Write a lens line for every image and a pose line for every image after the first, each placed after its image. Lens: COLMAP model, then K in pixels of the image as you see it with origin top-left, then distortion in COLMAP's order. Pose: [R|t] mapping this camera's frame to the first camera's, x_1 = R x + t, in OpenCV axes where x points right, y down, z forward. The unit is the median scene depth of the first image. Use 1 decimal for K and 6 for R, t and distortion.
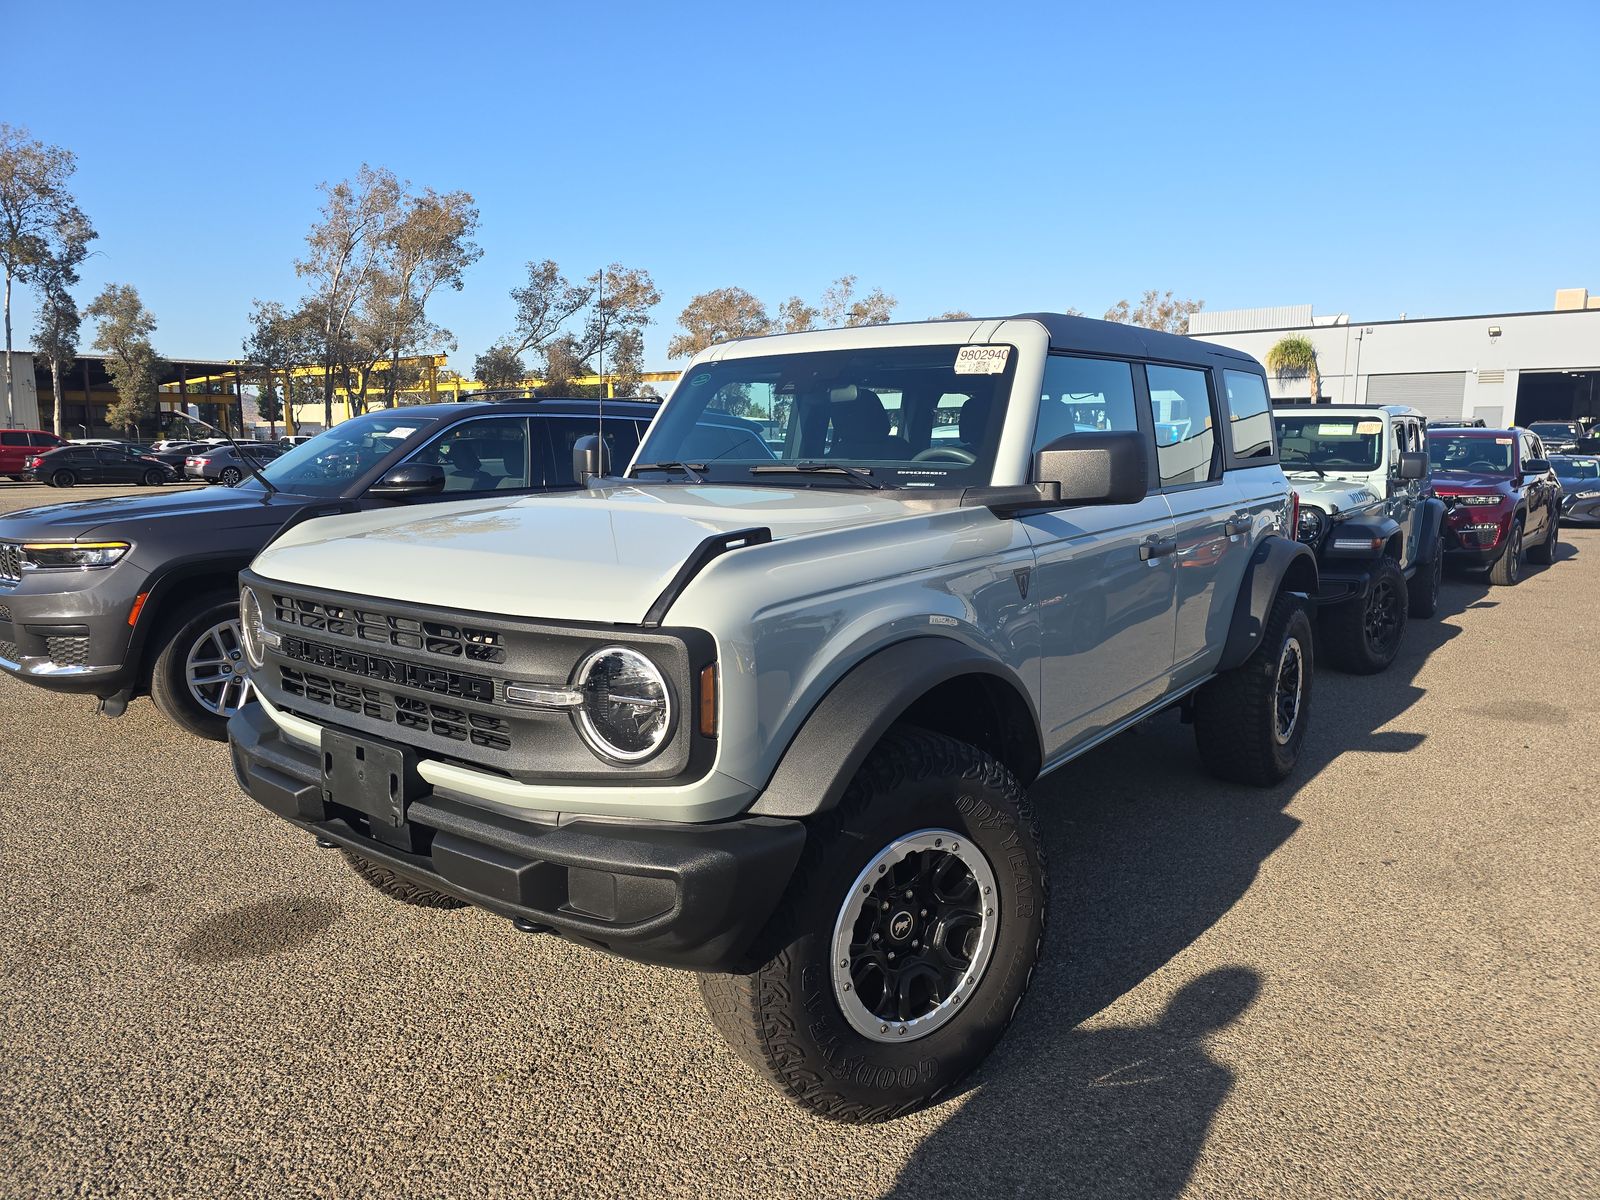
lens RADIAL K [[1124.5, 0, 796.8], [0, 1124.5, 580.6], [0, 0, 1]] dist [0.059361, -0.054802]
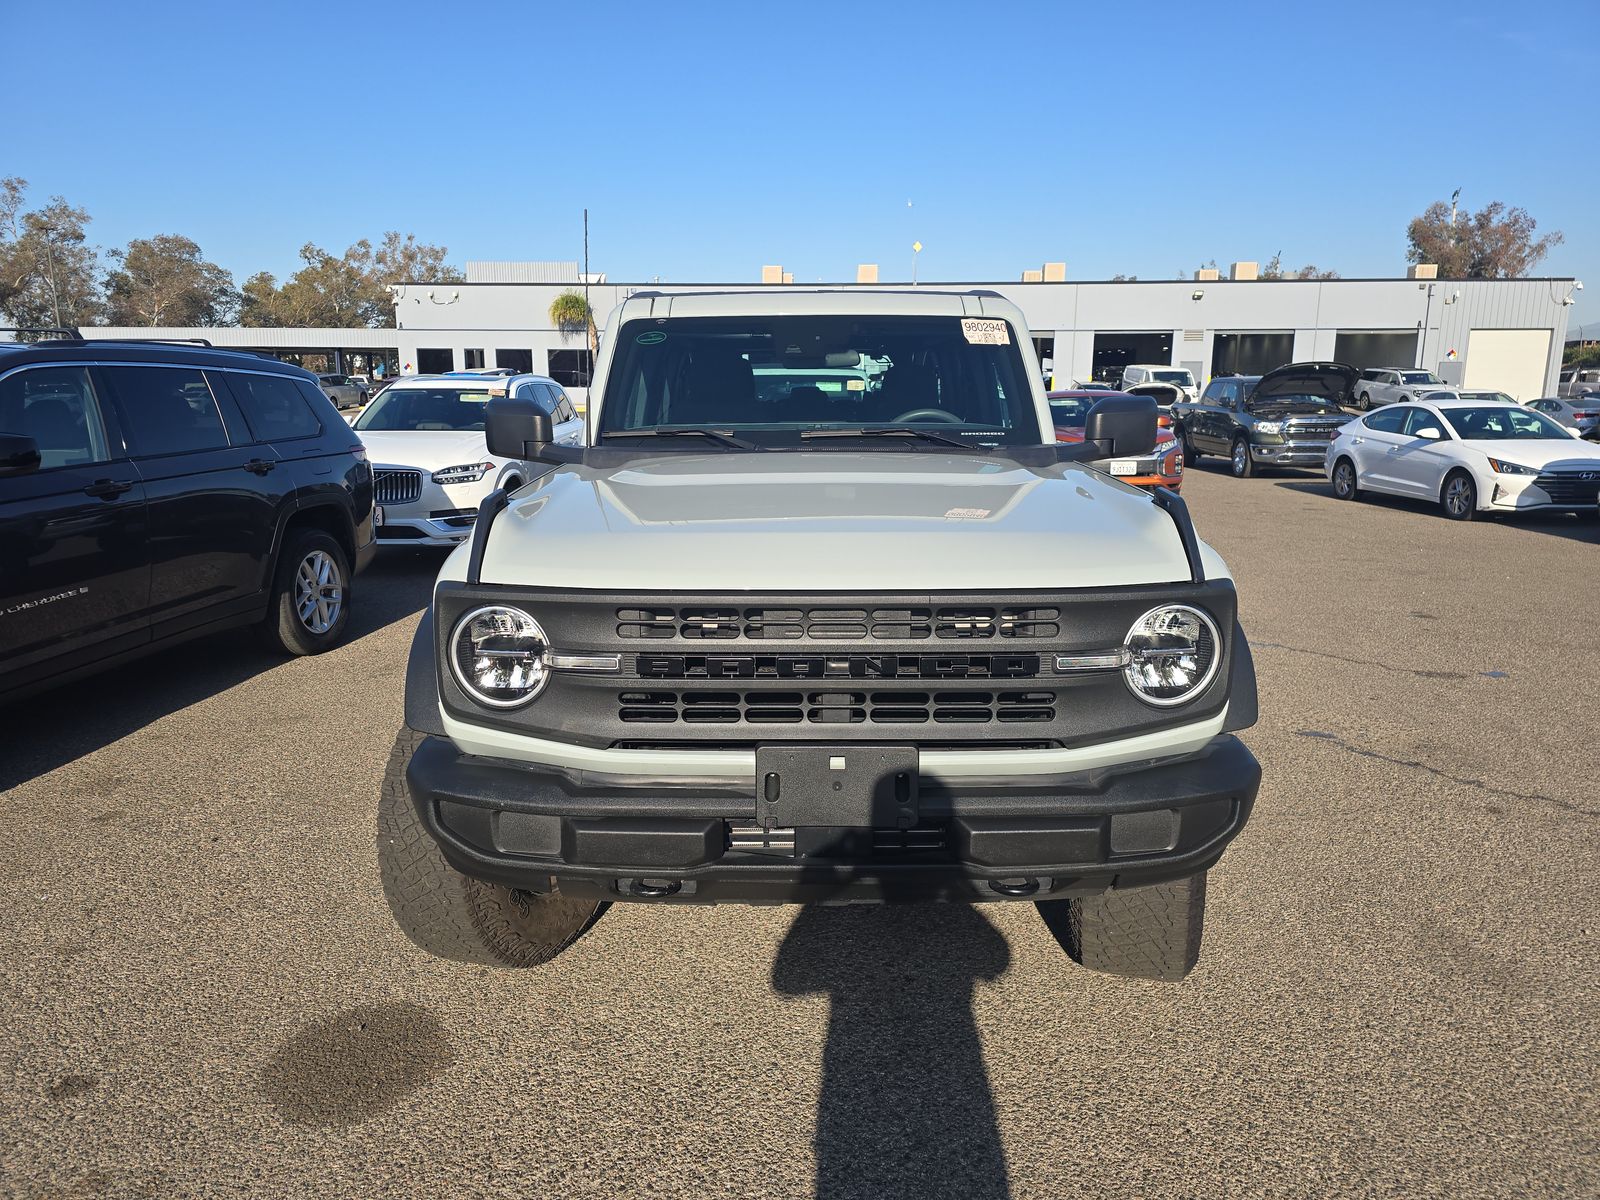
lens RADIAL K [[1124.5, 0, 796.8], [0, 1124.5, 580.6], [0, 0, 1]] dist [0.059361, -0.054802]
pose [[0.769633, -0.107713, 0.629336, -0.710319], [0.077870, 0.994144, 0.074922, -0.046685], [-0.633721, -0.008656, 0.773514, 0.240108]]
